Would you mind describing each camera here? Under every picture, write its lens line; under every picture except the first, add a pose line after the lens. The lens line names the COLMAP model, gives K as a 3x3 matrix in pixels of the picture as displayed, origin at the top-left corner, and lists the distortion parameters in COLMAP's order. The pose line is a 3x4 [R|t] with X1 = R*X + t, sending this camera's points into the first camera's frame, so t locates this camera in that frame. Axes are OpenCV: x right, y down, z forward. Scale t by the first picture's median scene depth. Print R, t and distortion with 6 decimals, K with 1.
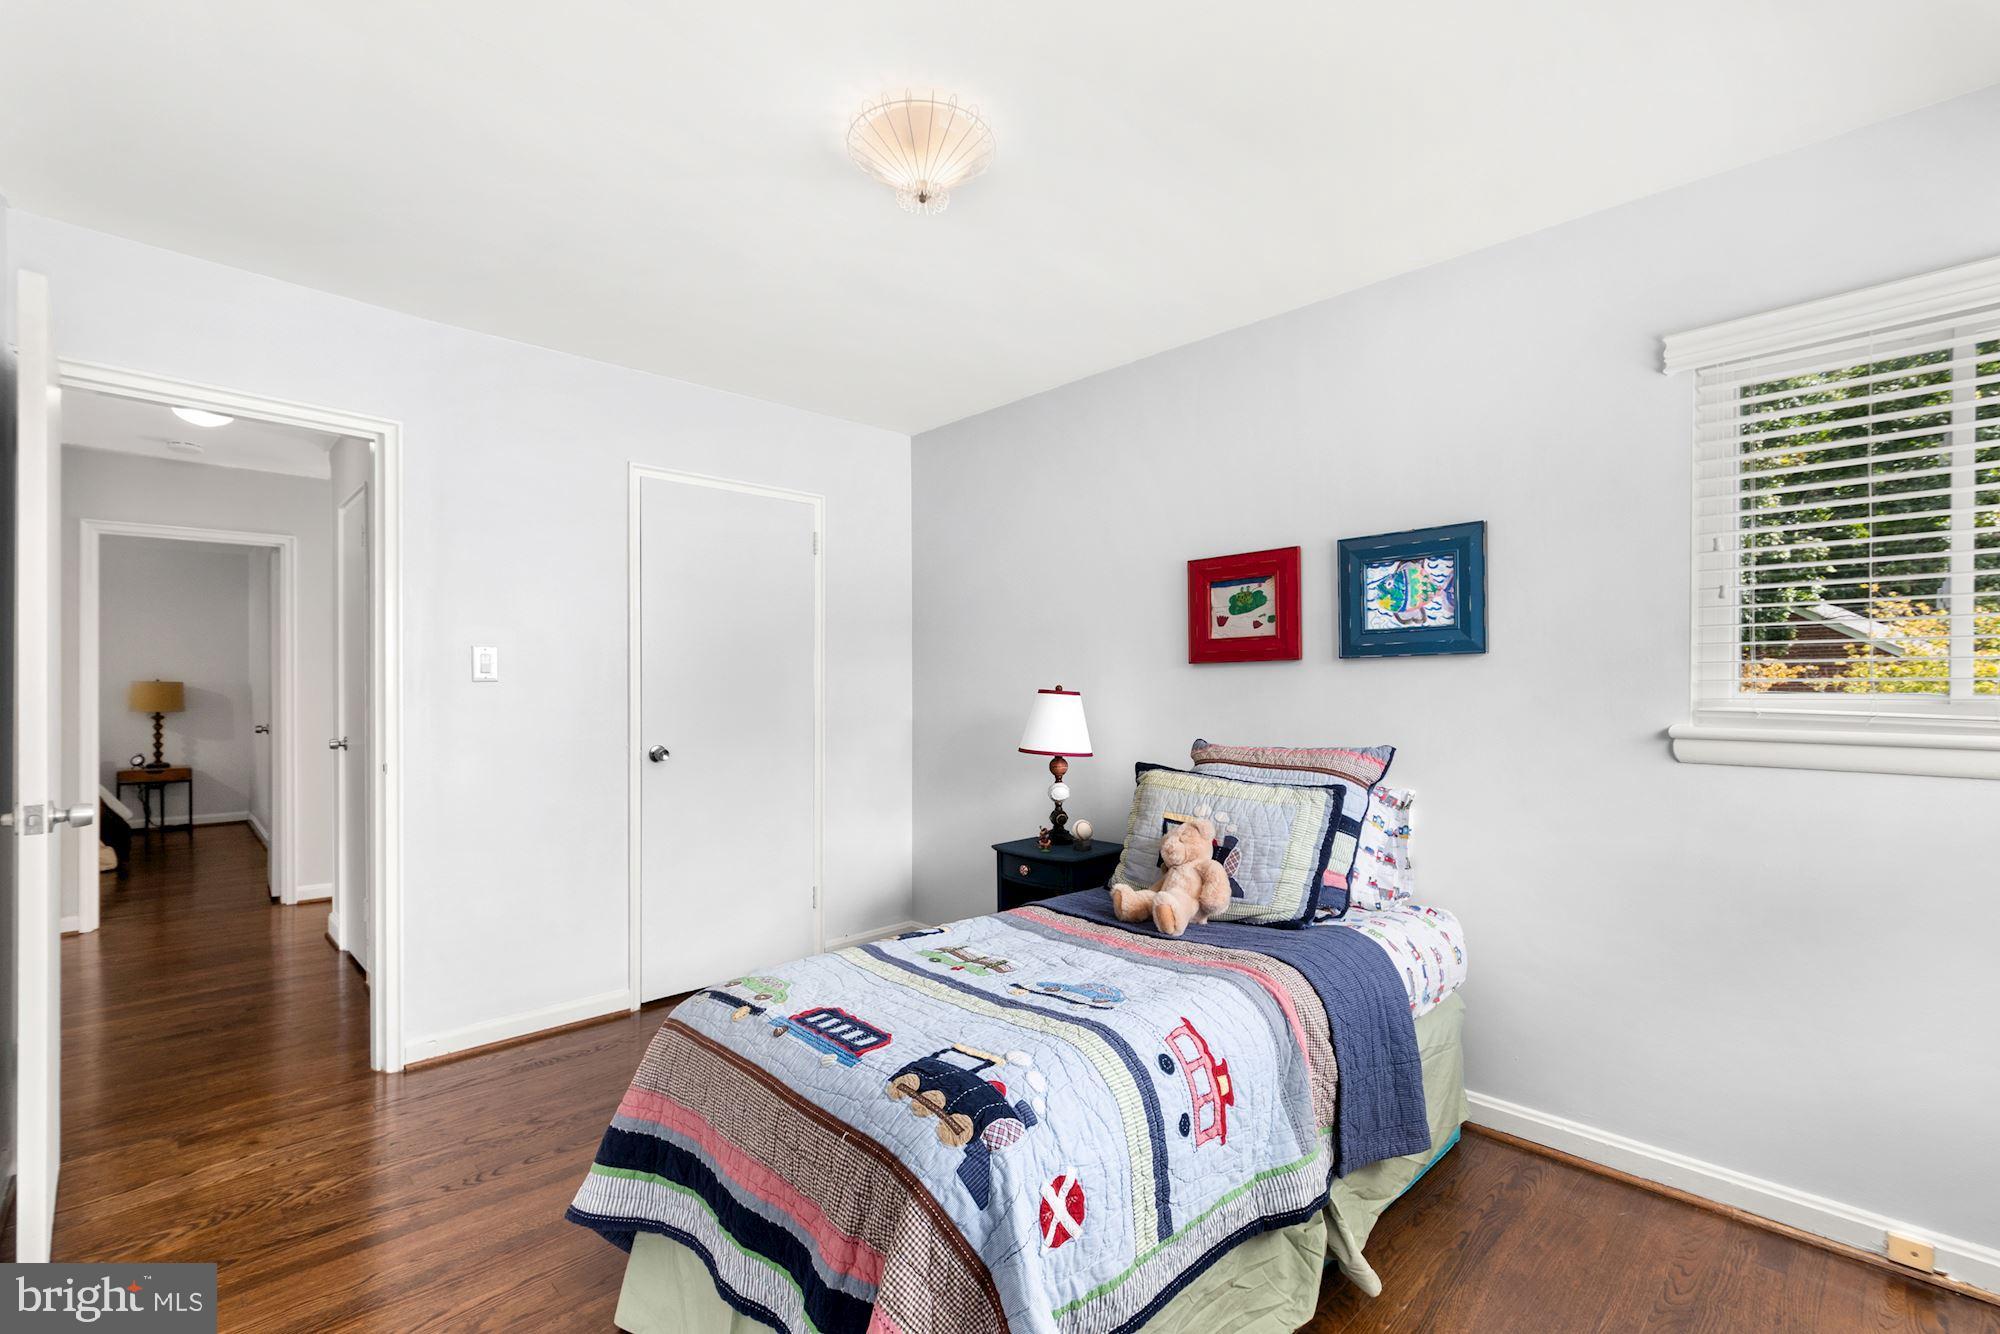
lens RADIAL K [[896.5, 0, 1024.6], [0, 896.5, 692.6], [0, 0, 1]] dist [0.000079, -0.000053]
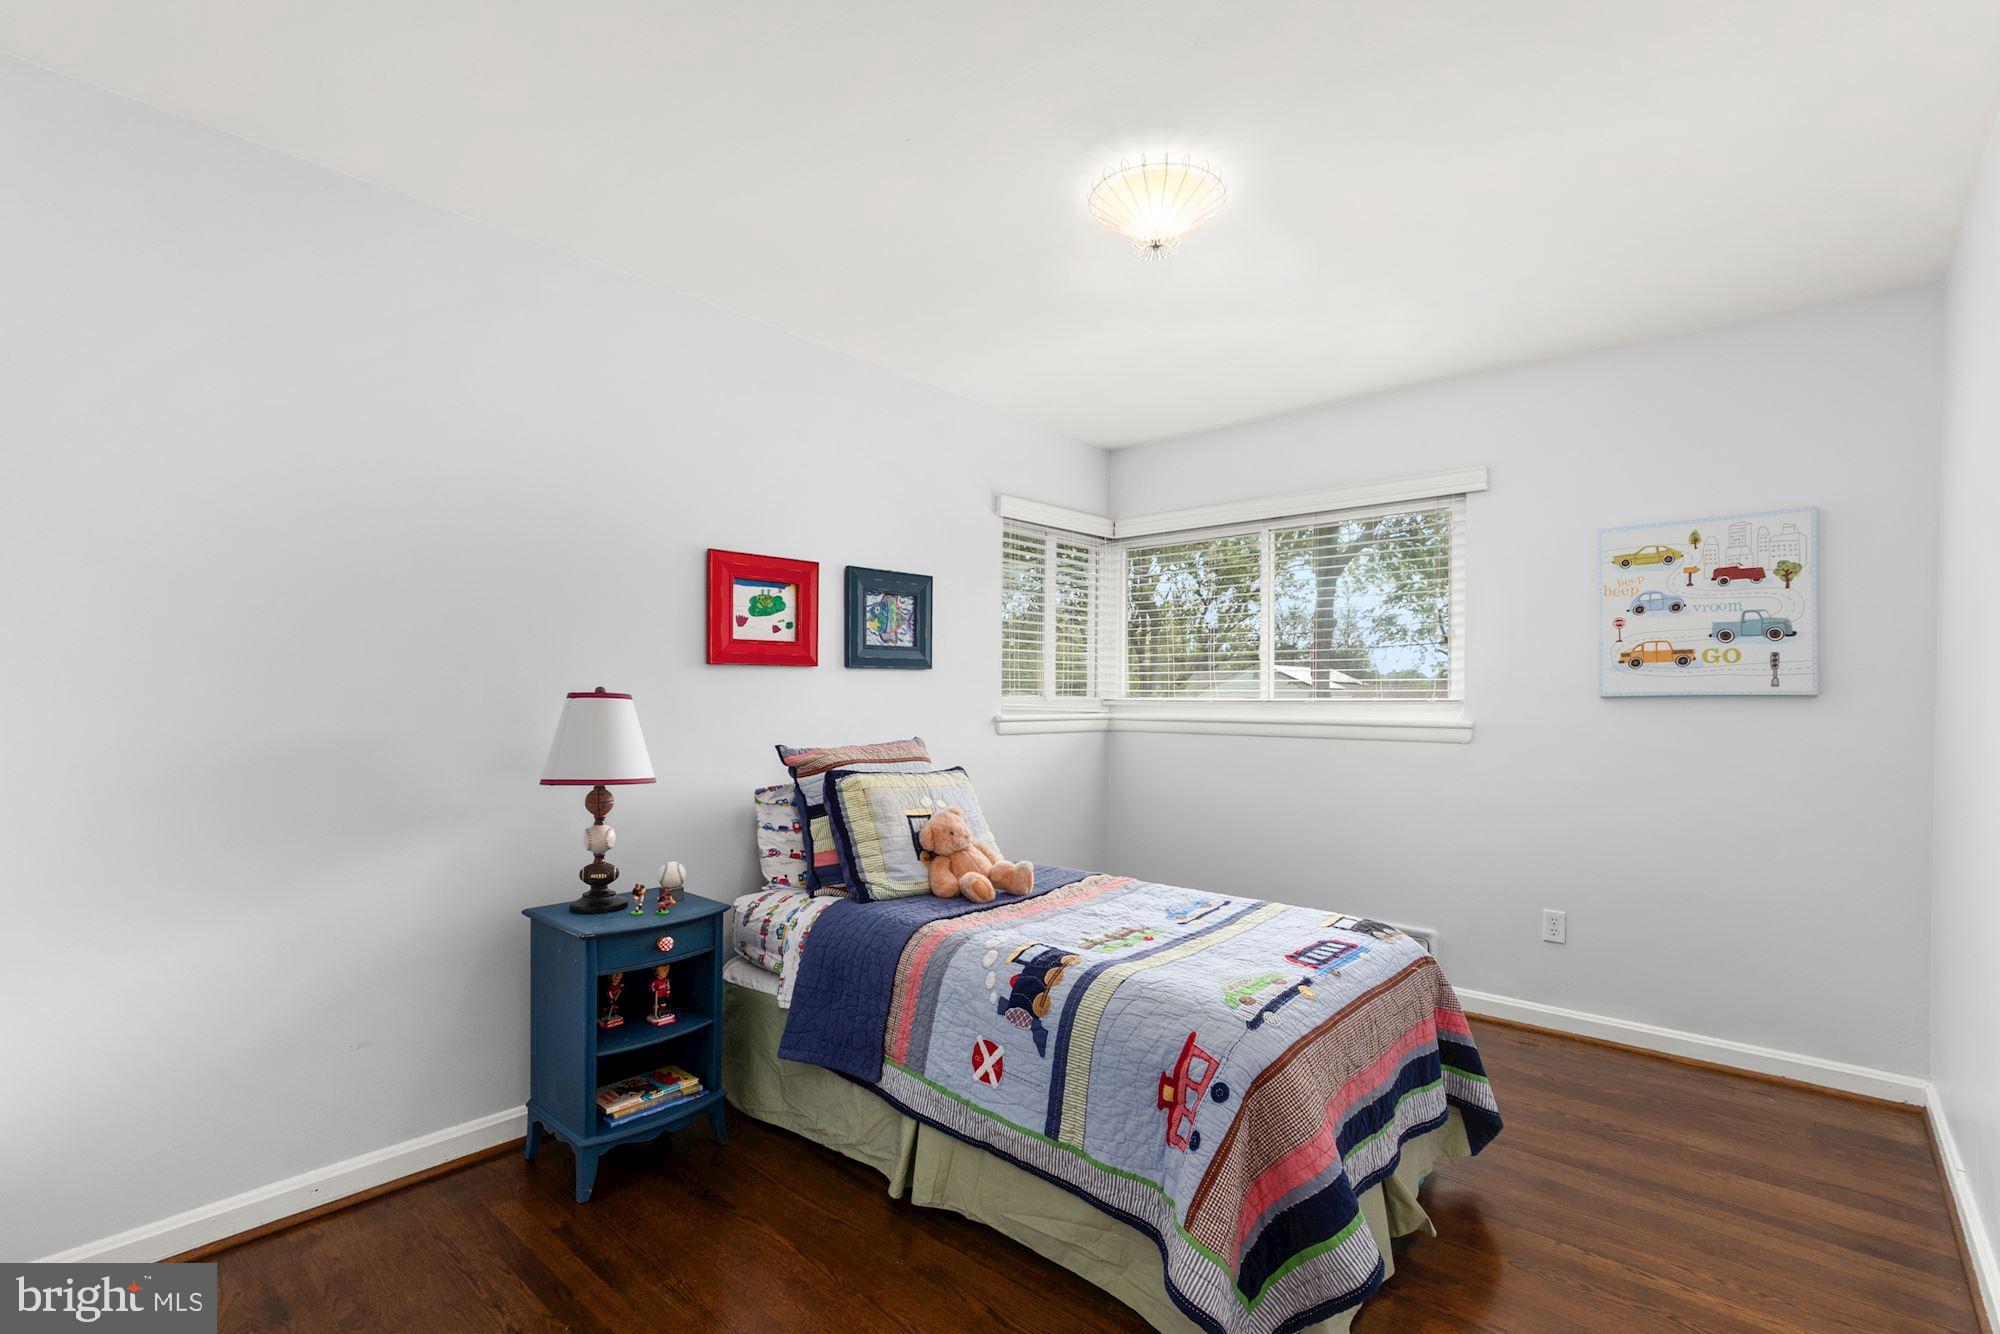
lens RADIAL K [[896.5, 0, 1024.6], [0, 896.5, 692.6], [0, 0, 1]] dist [0.000079, -0.000053]
pose [[-0.078628, 0.002961, 0.996900, -0.803417], [-0.000090, 0.999996, -0.002977, -0.001375], [-0.996904, -0.000324, -0.078627, 0.833479]]
